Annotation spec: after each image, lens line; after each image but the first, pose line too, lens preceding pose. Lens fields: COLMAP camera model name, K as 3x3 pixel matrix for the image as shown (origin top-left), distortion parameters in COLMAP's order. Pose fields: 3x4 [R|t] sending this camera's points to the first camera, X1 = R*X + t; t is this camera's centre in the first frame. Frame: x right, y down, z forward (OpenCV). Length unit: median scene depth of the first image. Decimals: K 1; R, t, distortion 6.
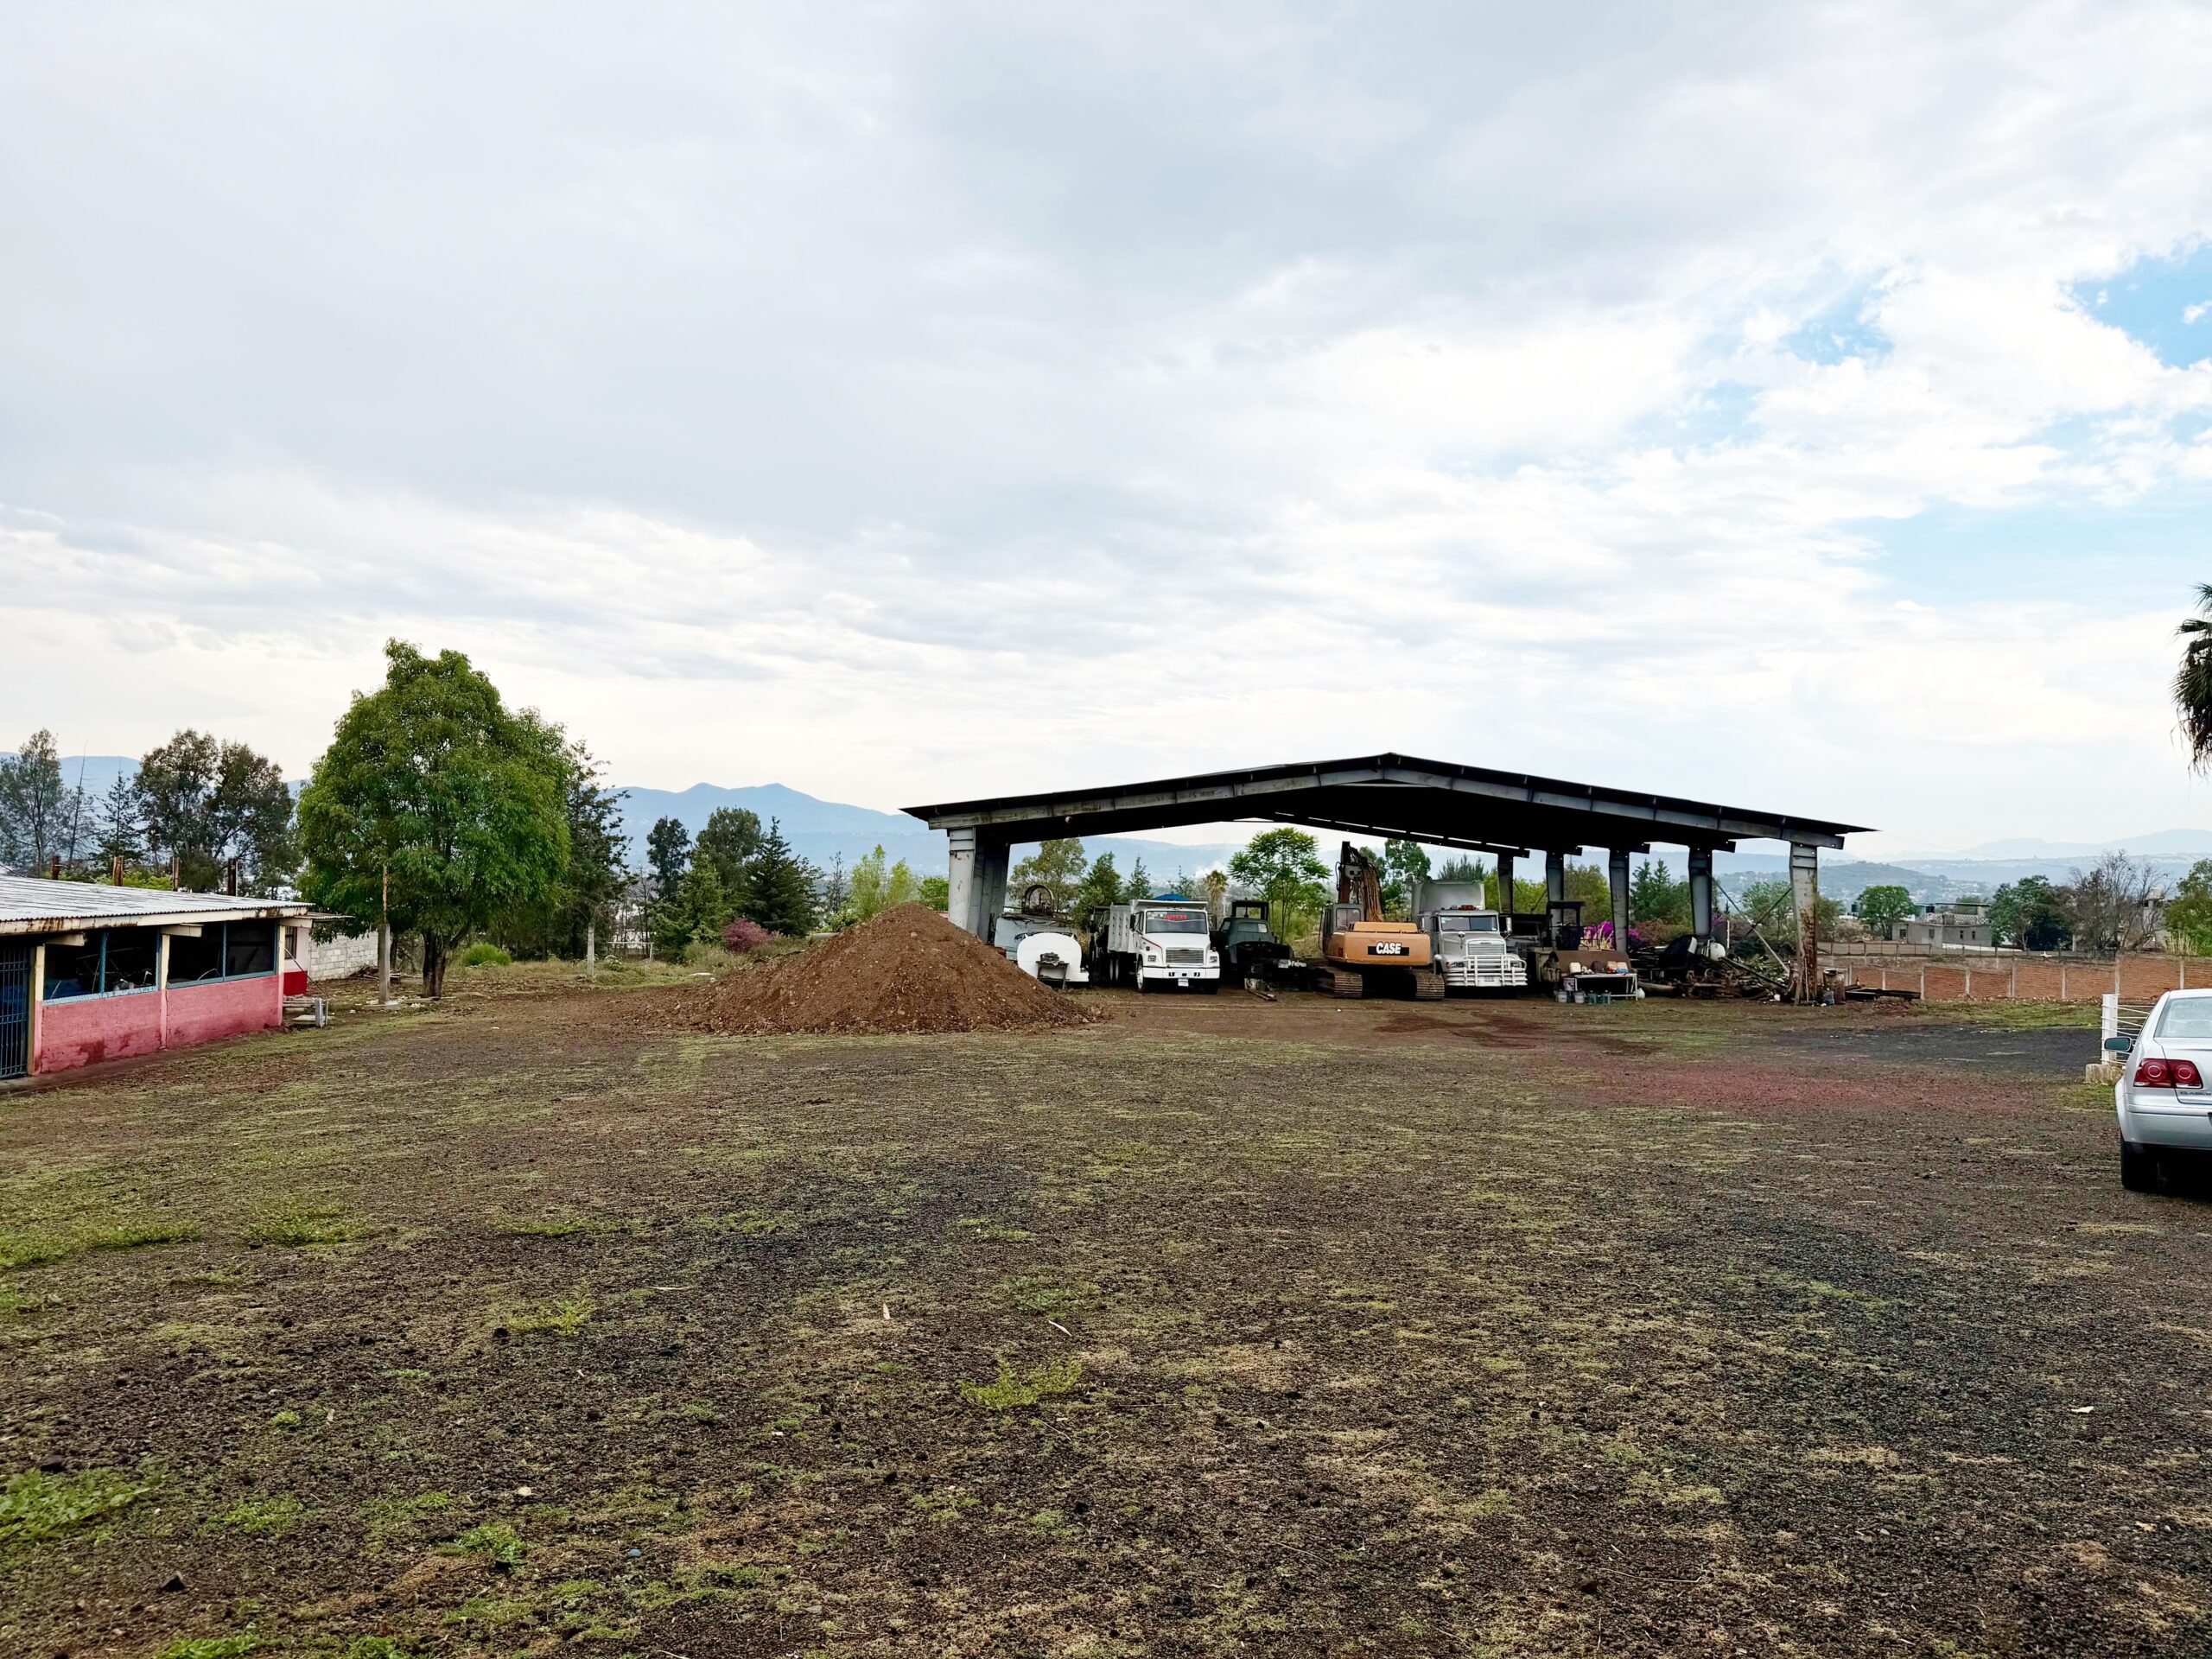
lens RADIAL K [[1555.7, 0, 1101.9], [0, 1555.7, 819.7], [0, 0, 1]] dist [0.022093, -0.013573]
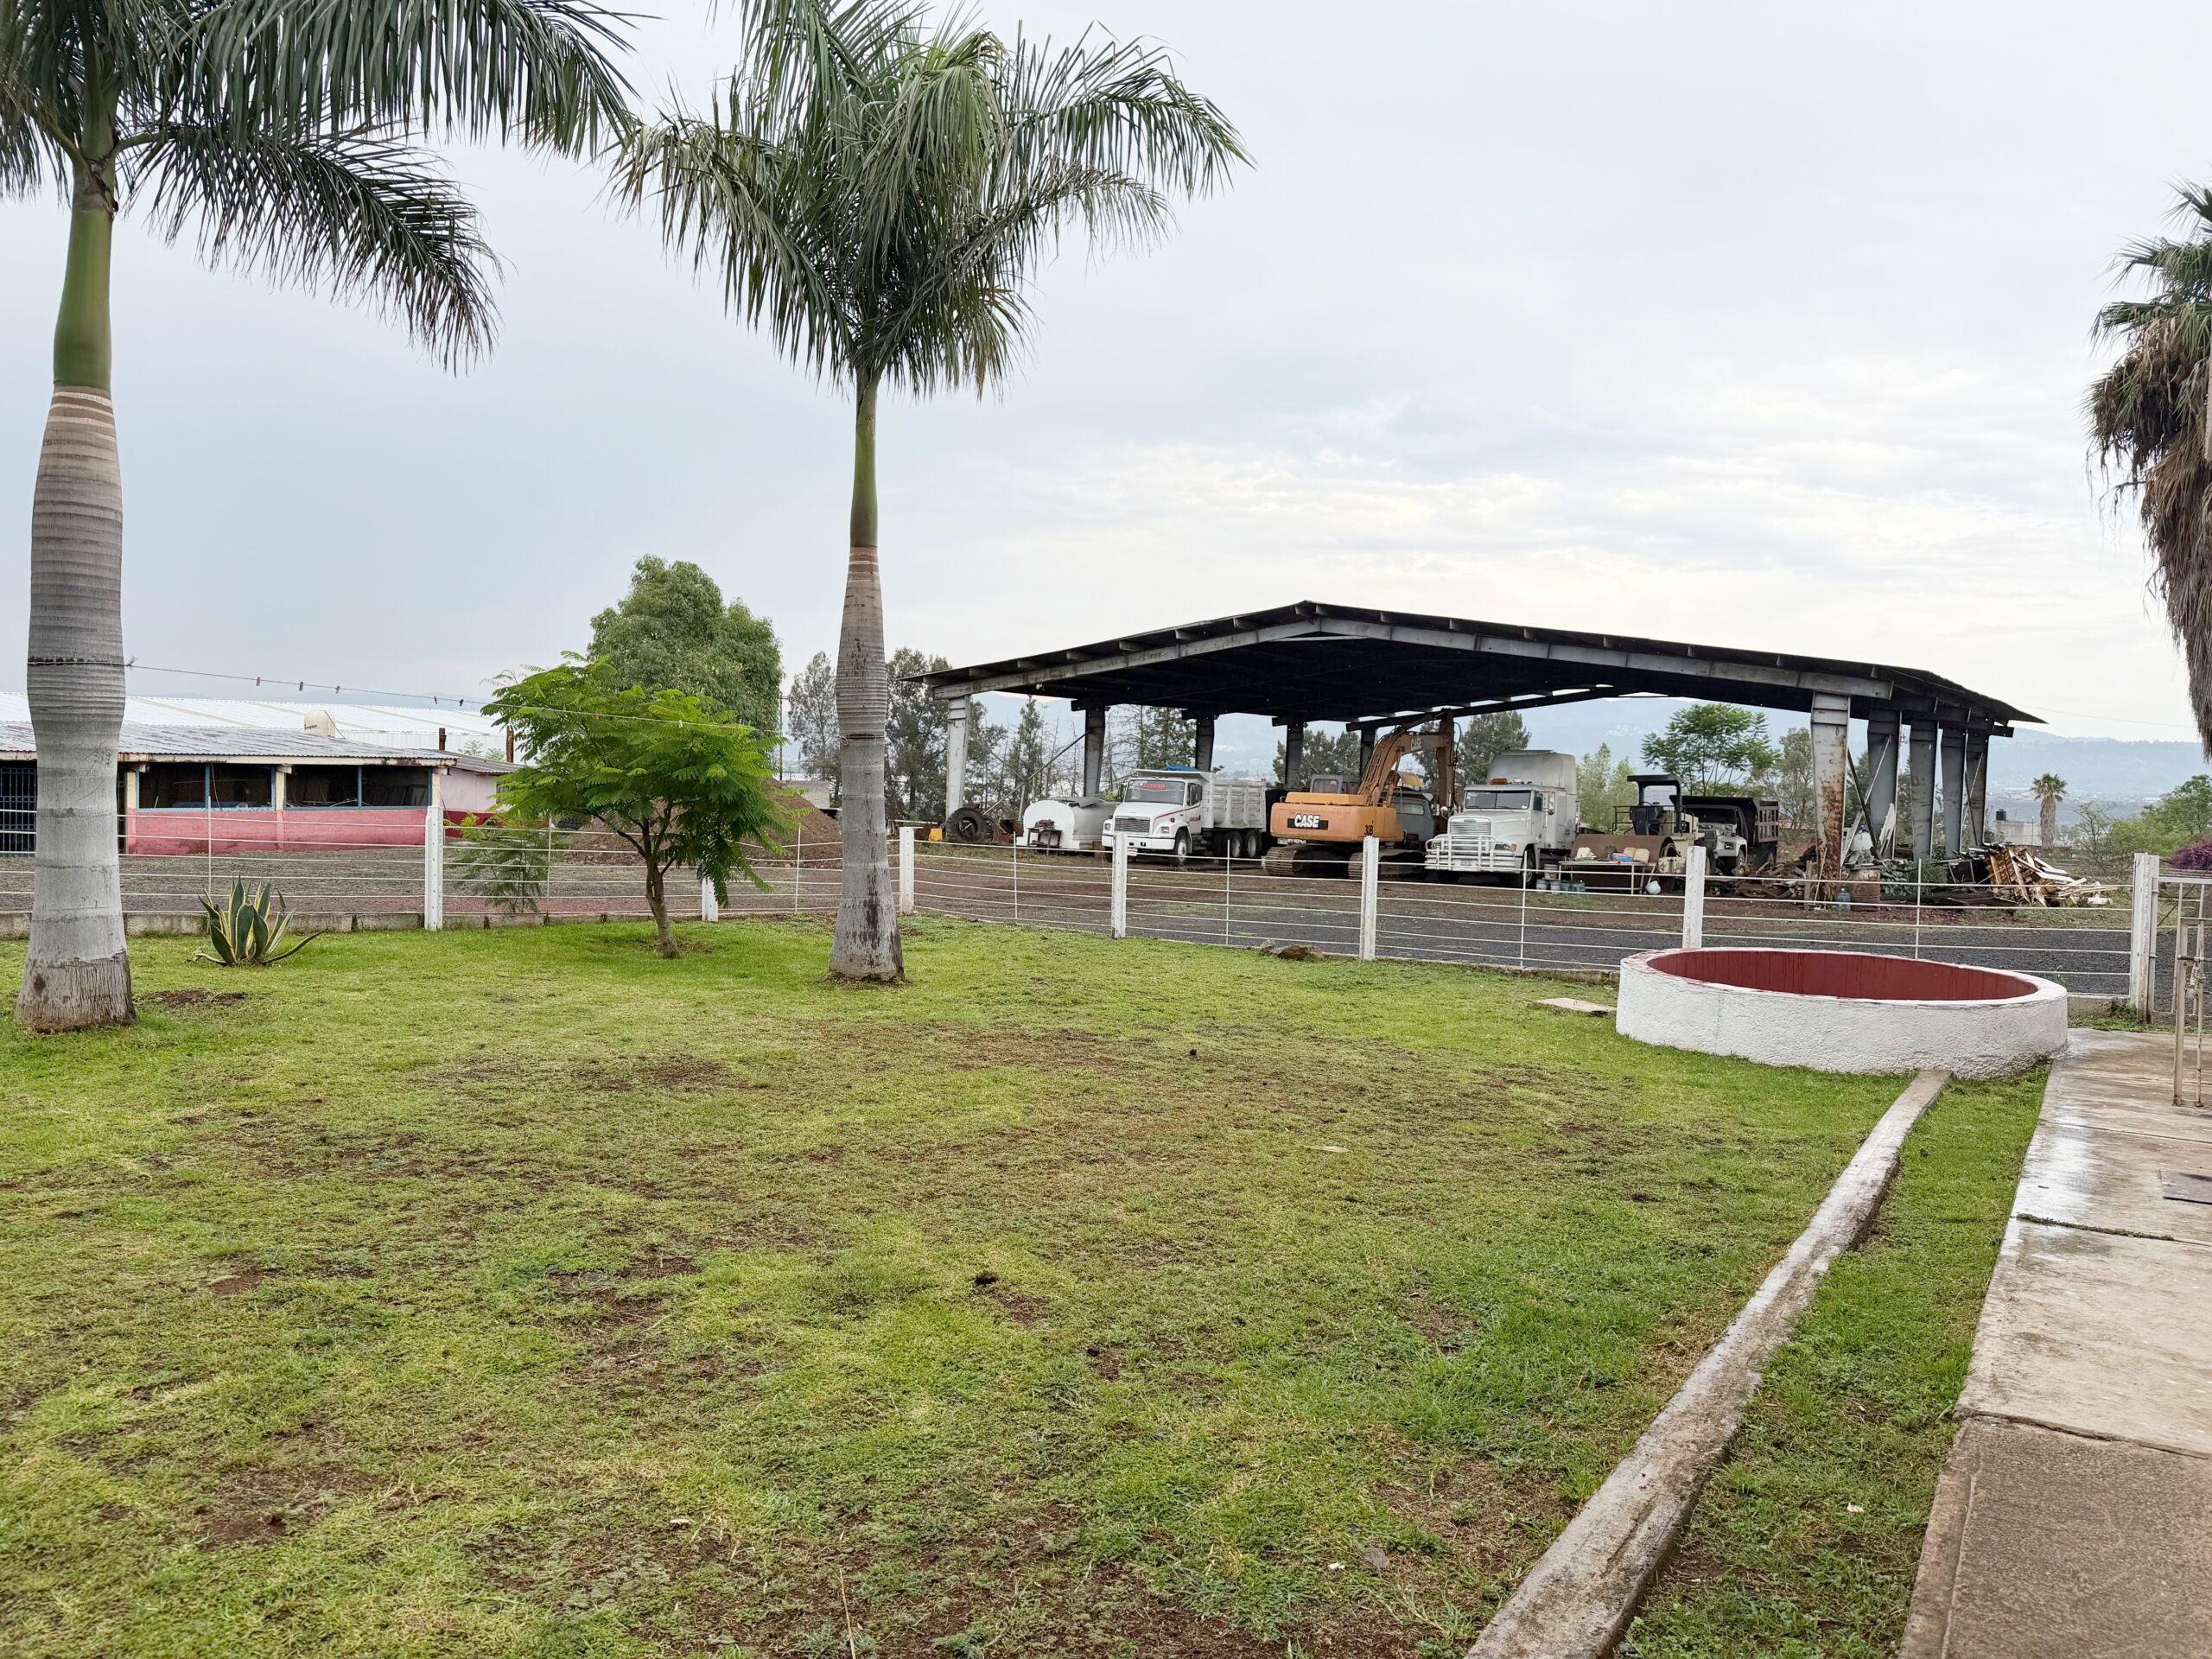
lens RADIAL K [[1555.7, 0, 1117.5], [0, 1555.7, 832.0], [0, 0, 1]] dist [0.022093, -0.013573]
pose [[0.807420, 0.029492, -0.589239, 0.582512], [0.008435, 0.998071, 0.061512, 0.031081], [0.589916, -0.054637, 0.805614, 0.203932]]
